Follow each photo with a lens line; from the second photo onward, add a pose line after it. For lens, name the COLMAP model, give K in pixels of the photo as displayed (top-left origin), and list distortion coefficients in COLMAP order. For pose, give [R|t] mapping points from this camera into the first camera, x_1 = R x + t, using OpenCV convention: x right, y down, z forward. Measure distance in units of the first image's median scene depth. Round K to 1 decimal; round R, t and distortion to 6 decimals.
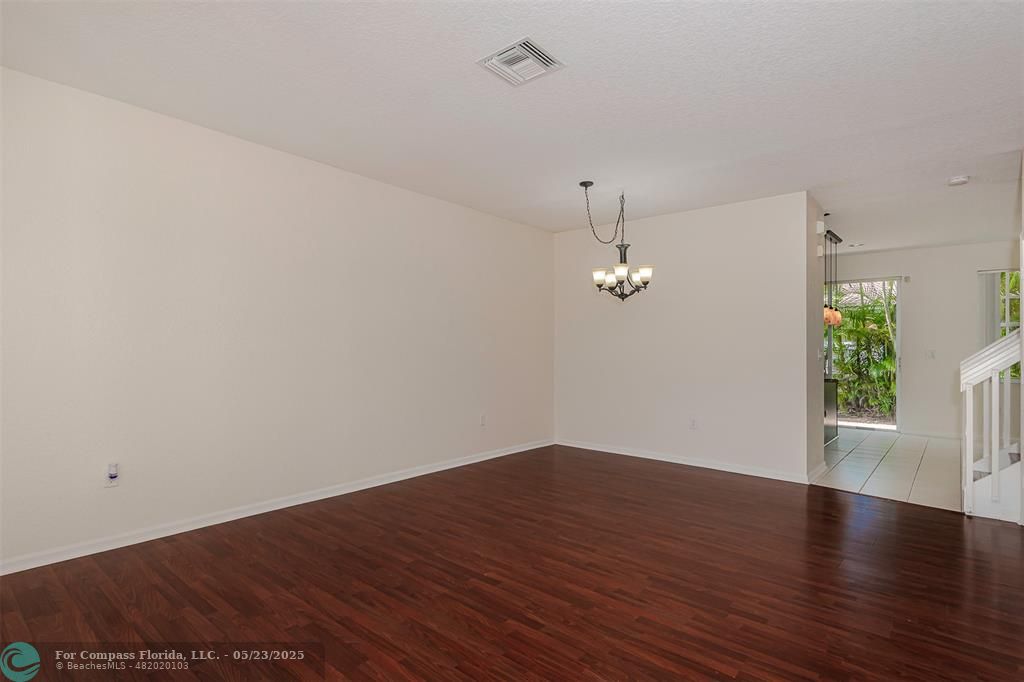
lens RADIAL K [[537.8, 0, 512.0], [0, 537.8, 341.0], [0, 0, 1]] dist [0.001233, -0.000034]
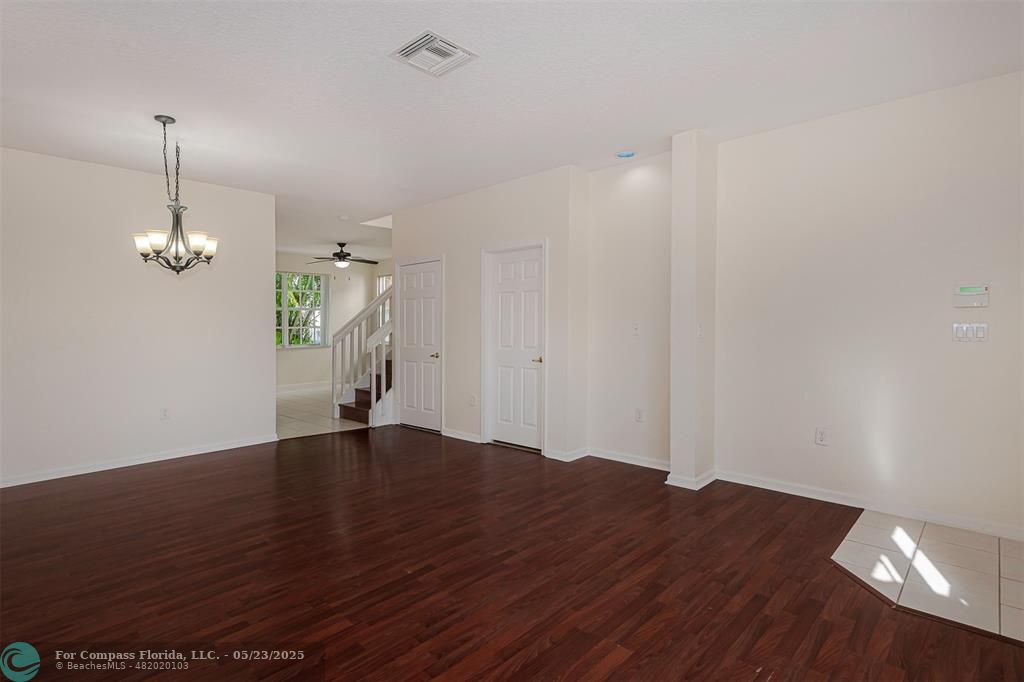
lens RADIAL K [[477.9, 0, 507.9], [0, 477.9, 330.3], [0, 0, 1]] dist [0.000580, -0.000386]
pose [[0.077672, -0.034642, 0.996377, -0.822404], [0.004870, 0.999397, 0.034367, -0.018511], [-0.996967, 0.002183, 0.077794, 0.728858]]
